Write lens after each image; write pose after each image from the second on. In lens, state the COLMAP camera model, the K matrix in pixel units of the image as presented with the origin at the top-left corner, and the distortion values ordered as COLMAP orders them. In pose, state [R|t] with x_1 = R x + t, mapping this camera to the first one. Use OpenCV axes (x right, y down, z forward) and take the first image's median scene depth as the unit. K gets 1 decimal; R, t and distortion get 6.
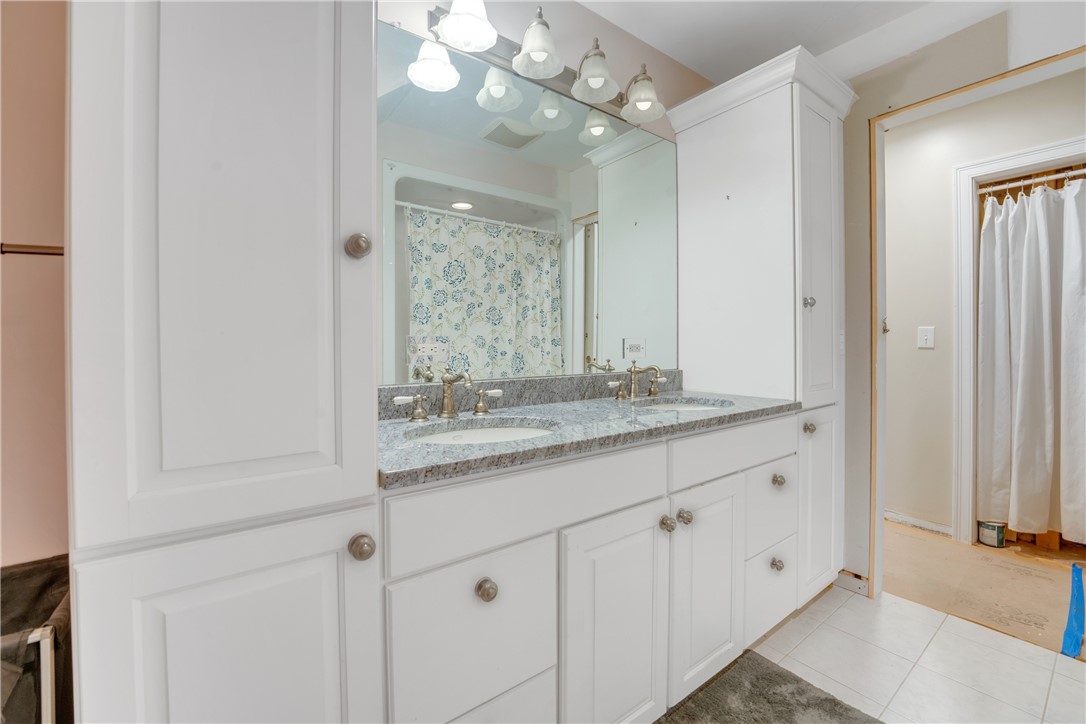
lens RADIAL K [[456.9, 0, 542.5], [0, 456.9, 345.1], [0, 0, 1]] dist [-0.000672, -0.000049]
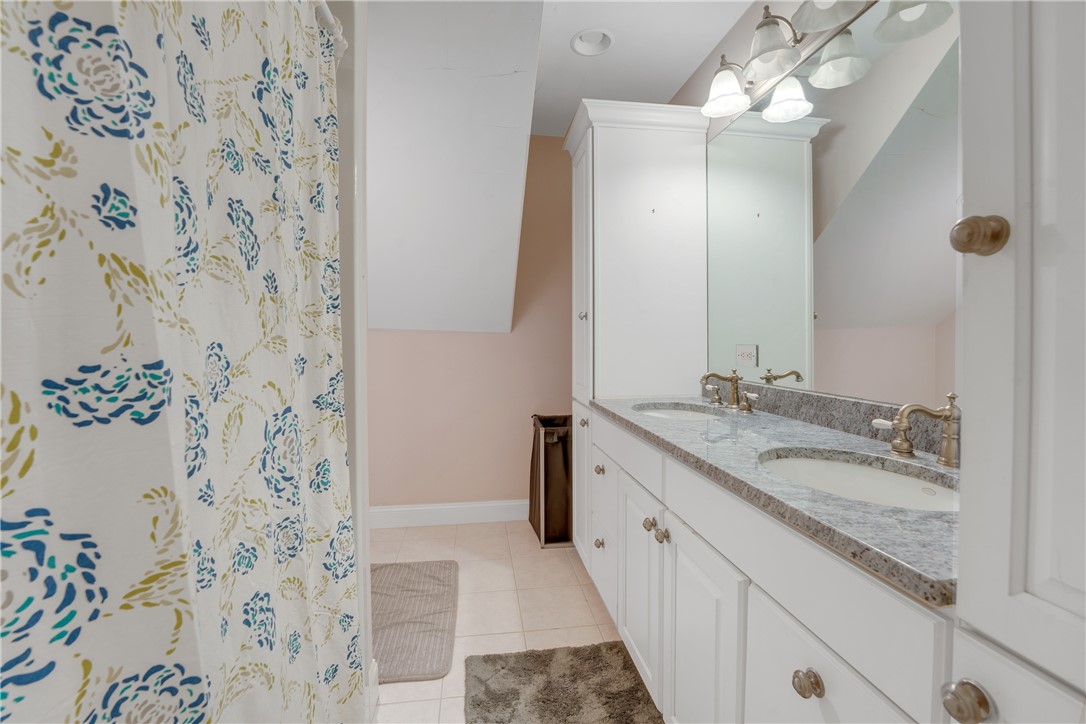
lens RADIAL K [[456.9, 0, 542.5], [0, 456.9, 345.1], [0, 0, 1]] dist [-0.000672, -0.000049]
pose [[-0.475081, 0.016387, -0.879789, 1.008119], [0.000356, 0.999830, 0.018430, -0.036250], [0.879942, 0.008443, -0.475006, 0.973613]]
